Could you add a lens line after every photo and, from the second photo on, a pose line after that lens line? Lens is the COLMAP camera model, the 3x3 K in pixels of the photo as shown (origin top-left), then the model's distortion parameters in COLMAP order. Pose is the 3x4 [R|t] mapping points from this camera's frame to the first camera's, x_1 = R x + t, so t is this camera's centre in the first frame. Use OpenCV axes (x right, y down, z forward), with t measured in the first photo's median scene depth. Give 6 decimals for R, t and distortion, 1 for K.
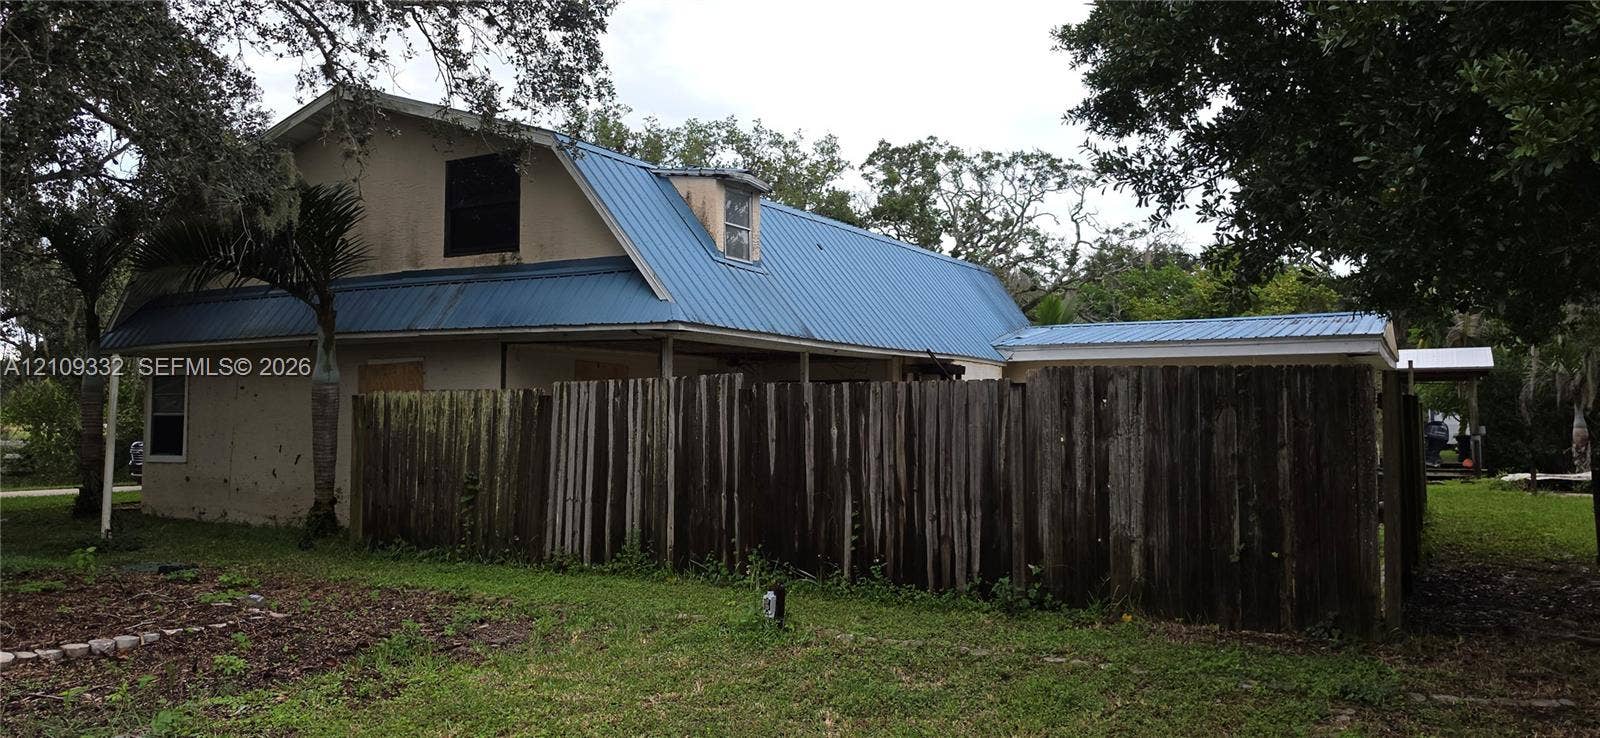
lens RADIAL K [[1111.1, 0, 800.0], [0, 1111.1, 369.0], [0, 0, 1]] dist [0.061543, -0.003220]
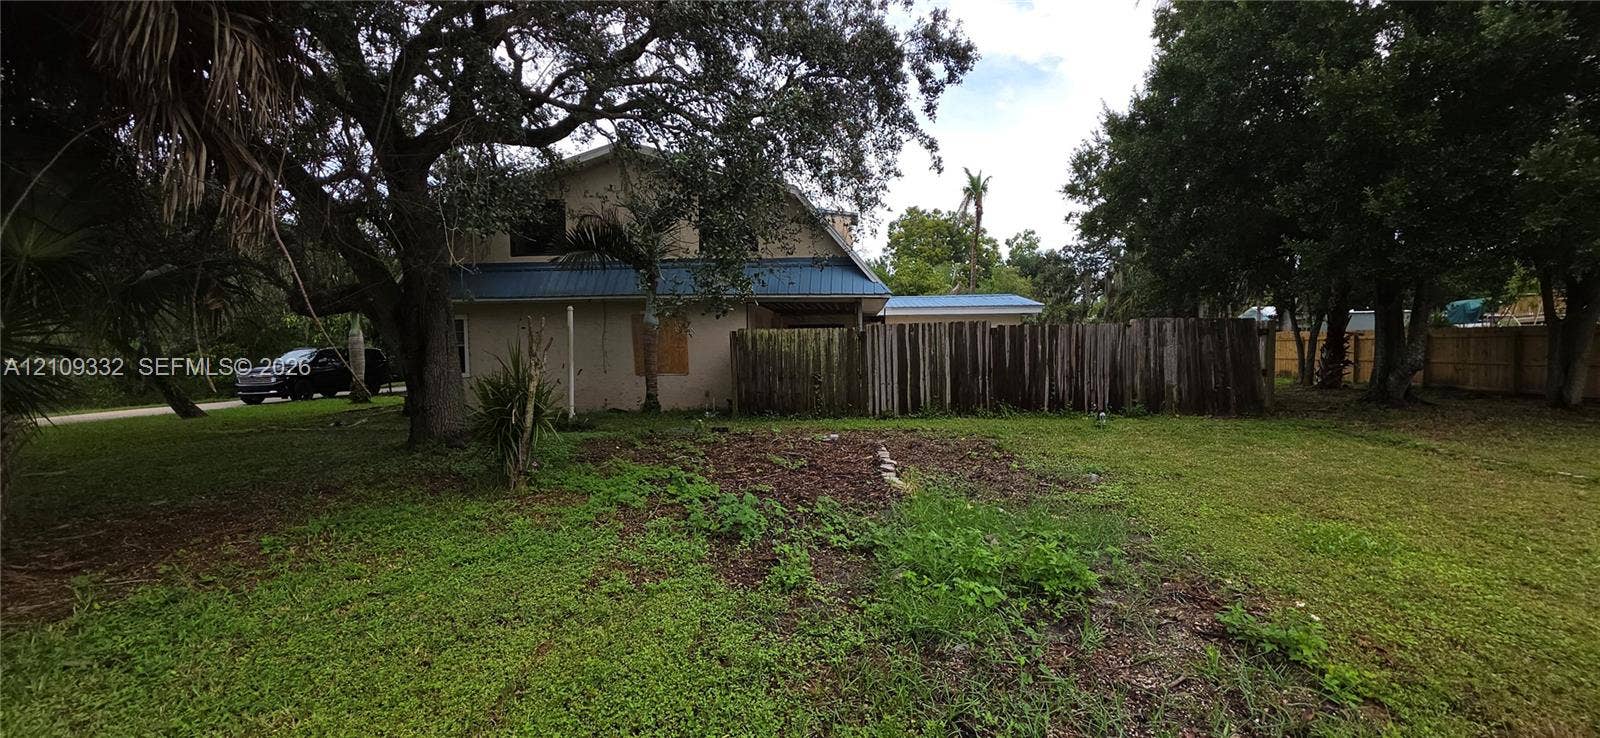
lens RADIAL K [[644.8, 0, 800.0], [0, 644.8, 369.0], [0, 0, 1]] dist [-0.000545, -0.000154]
pose [[0.898752, -0.030180, 0.437417, -0.848131], [-0.005301, 0.996807, 0.079667, 0.000505], [-0.438425, -0.073919, 0.895723, 0.043394]]
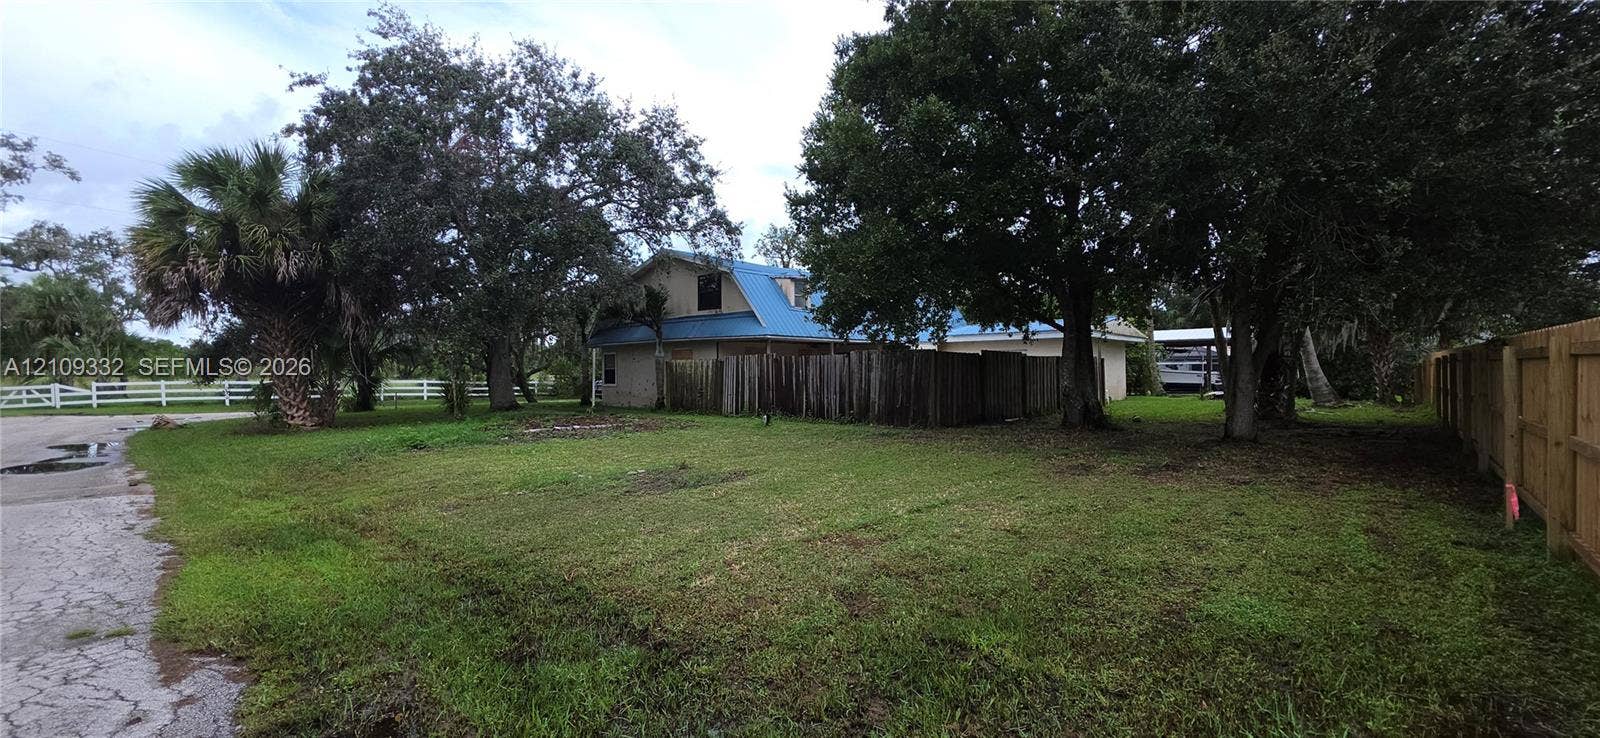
lens RADIAL K [[644.8, 0, 800.0], [0, 644.8, 369.0], [0, 0, 1]] dist [-0.000545, -0.000154]
pose [[0.976655, -0.012241, -0.214463, 0.372592], [0.021434, 0.998946, 0.040590, -0.022446], [0.213740, -0.044239, 0.975888, -0.699926]]
